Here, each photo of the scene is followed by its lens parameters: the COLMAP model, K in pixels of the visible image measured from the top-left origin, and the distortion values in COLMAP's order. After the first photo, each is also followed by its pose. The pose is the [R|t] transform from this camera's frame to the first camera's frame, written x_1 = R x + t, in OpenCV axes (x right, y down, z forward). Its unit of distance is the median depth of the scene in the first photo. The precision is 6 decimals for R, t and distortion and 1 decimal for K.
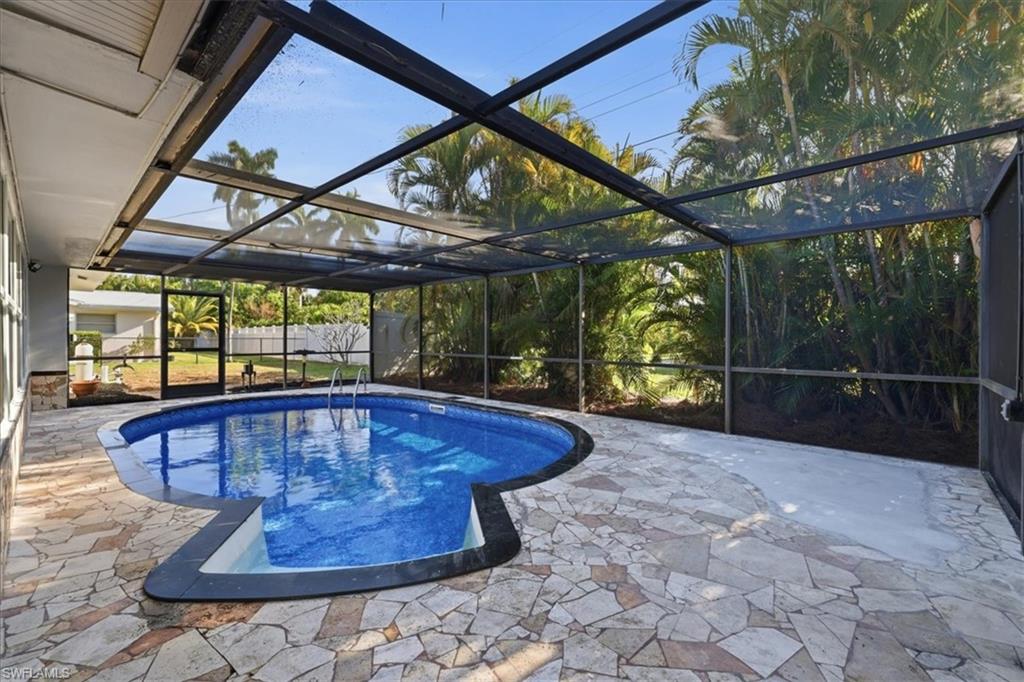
lens RADIAL K [[435.2, 0, 511.3], [0, 435.2, 335.0], [0, 0, 1]] dist [0.000932, 0.000039]
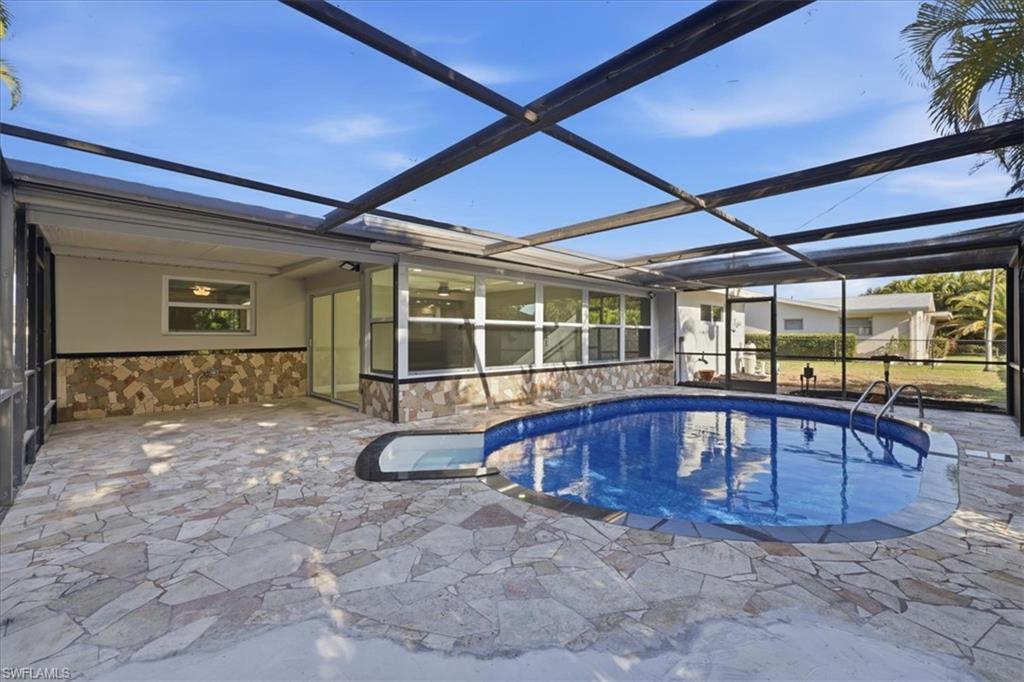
lens RADIAL K [[429.1, 0, 511.4], [0, 429.1, 333.6], [0, 0, 1]] dist [-0.000785, -0.000240]
pose [[-0.066262, -0.009860, -0.997754, 0.904750], [0.001921, 0.999948, -0.010009, 0.003359], [0.997800, -0.002580, -0.066240, 0.981041]]
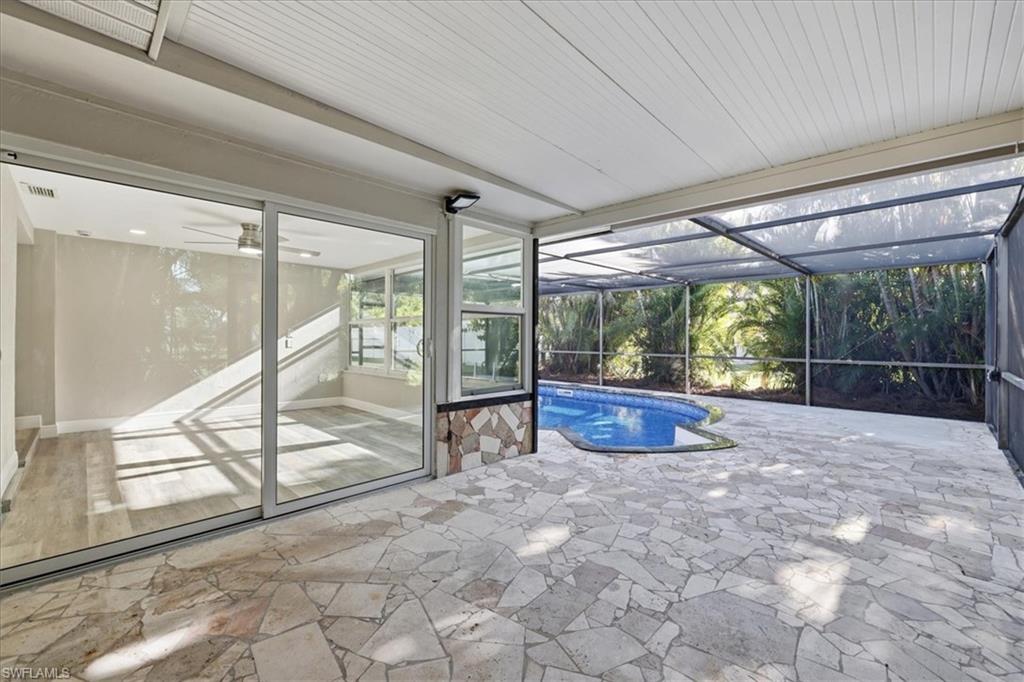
lens RADIAL K [[429.1, 0, 511.4], [0, 429.1, 333.6], [0, 0, 1]] dist [-0.000785, -0.000240]
pose [[0.998907, 0.002044, -0.046697, -0.645974], [-0.002296, 0.999983, -0.005329, -0.002458], [0.046685, 0.005431, 0.998895, -0.716982]]
